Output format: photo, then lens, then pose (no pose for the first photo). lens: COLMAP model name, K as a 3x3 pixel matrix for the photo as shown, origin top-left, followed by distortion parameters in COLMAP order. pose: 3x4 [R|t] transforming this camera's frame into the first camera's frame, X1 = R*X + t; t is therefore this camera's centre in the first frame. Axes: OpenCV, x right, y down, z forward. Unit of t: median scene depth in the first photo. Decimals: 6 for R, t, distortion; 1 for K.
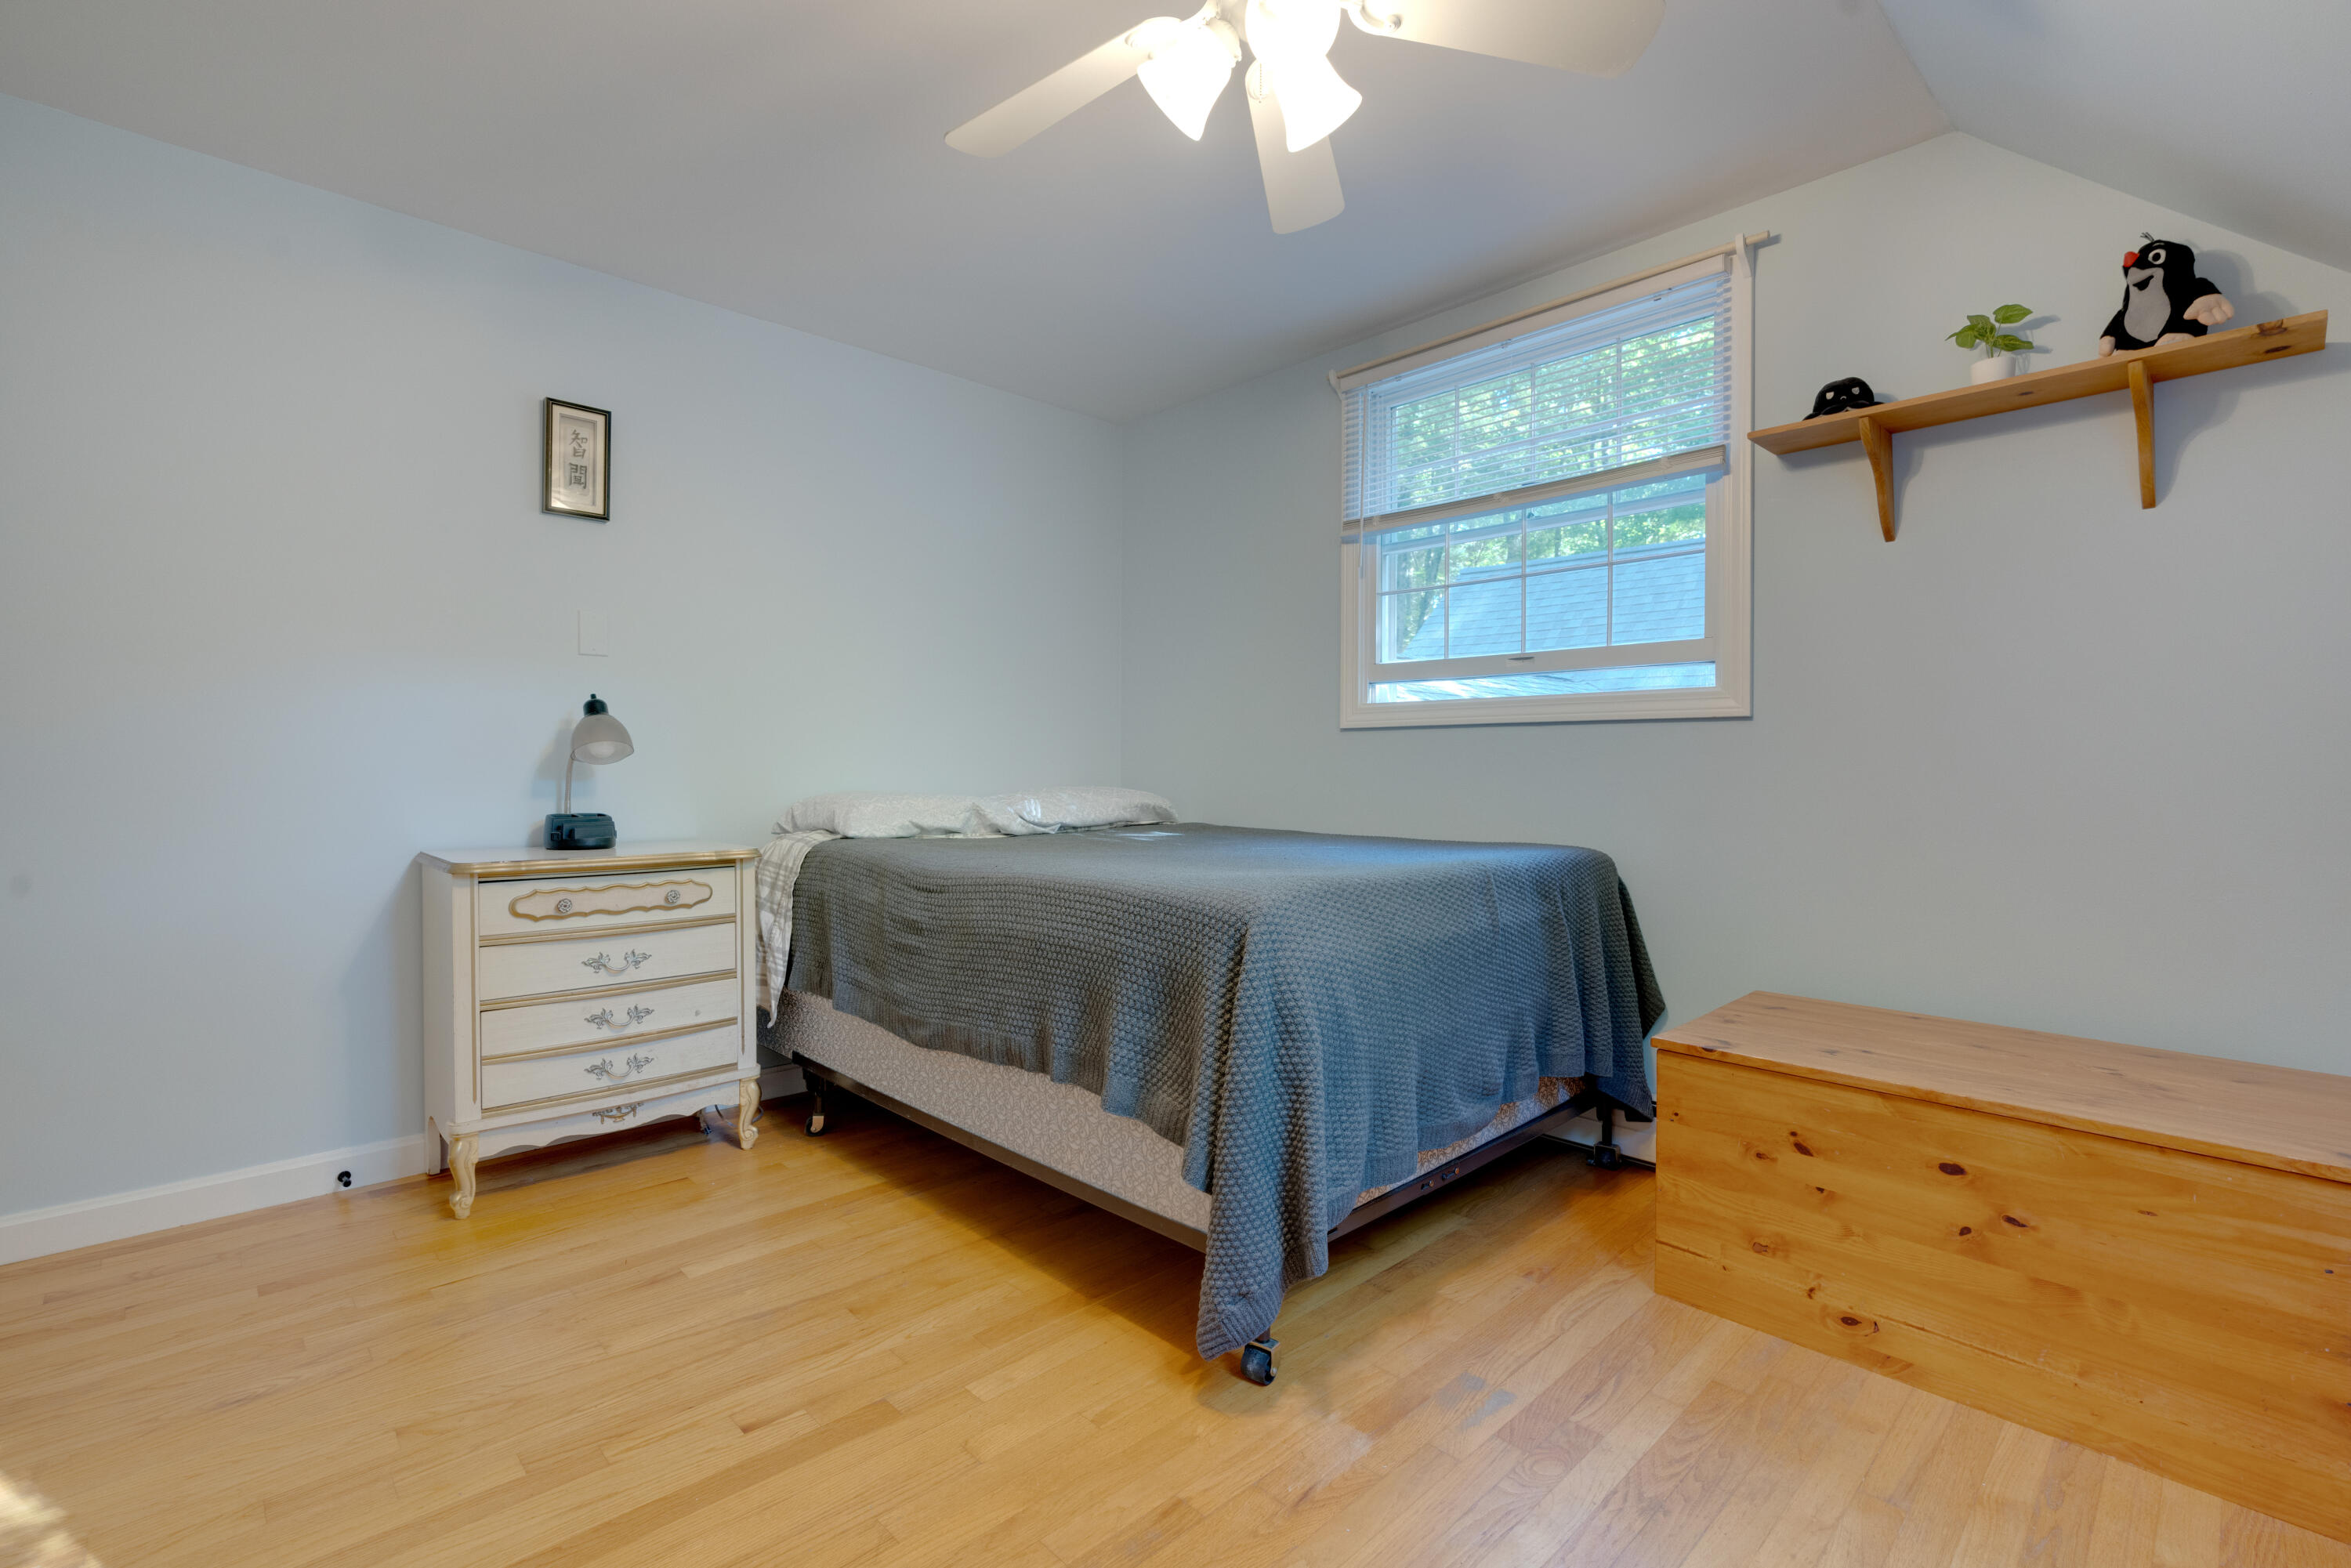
lens RADIAL K [[1048.4, 0, 1188.3], [0, 1048.4, 780.2], [0, 0, 1]] dist [-0.022139, 0.010546]
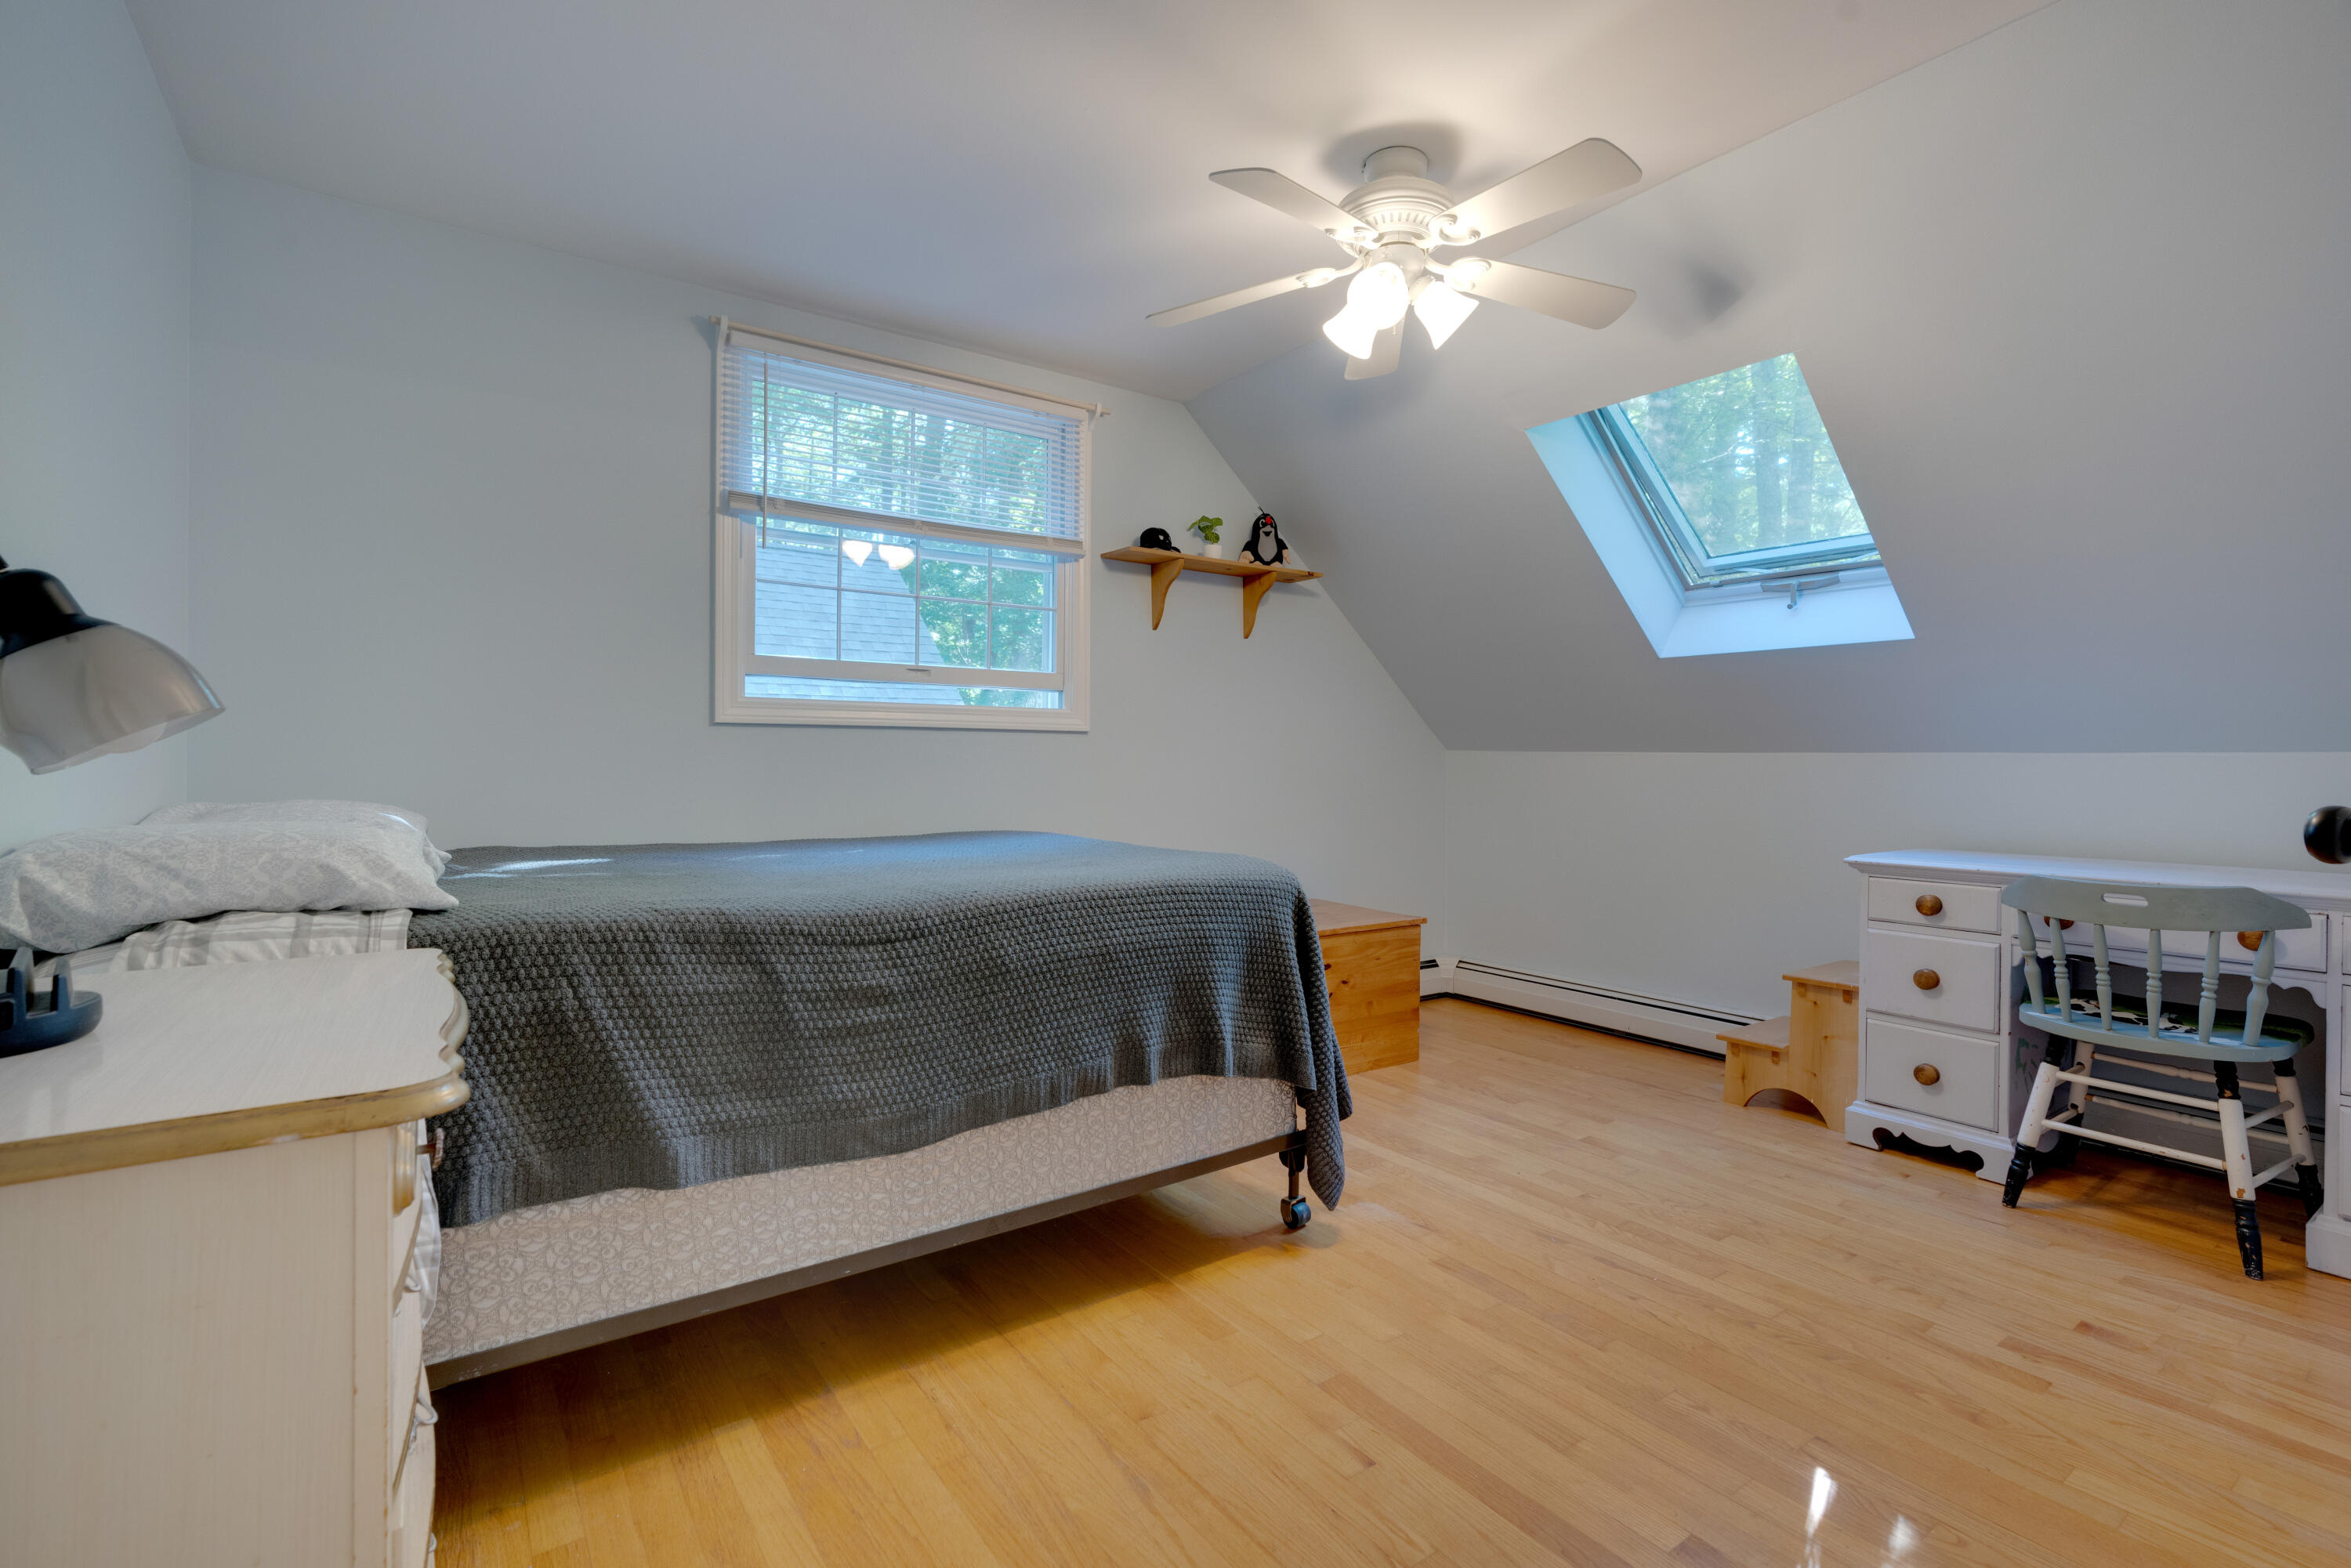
lens RADIAL K [[1048.4, 0, 1188.3], [0, 1048.4, 780.2], [0, 0, 1]] dist [-0.022139, 0.010546]
pose [[0.149034, -0.012812, 0.988749, -0.936300], [0.010128, 0.999883, 0.011430, -0.012104], [-0.988780, 0.008311, 0.149146, 0.684067]]
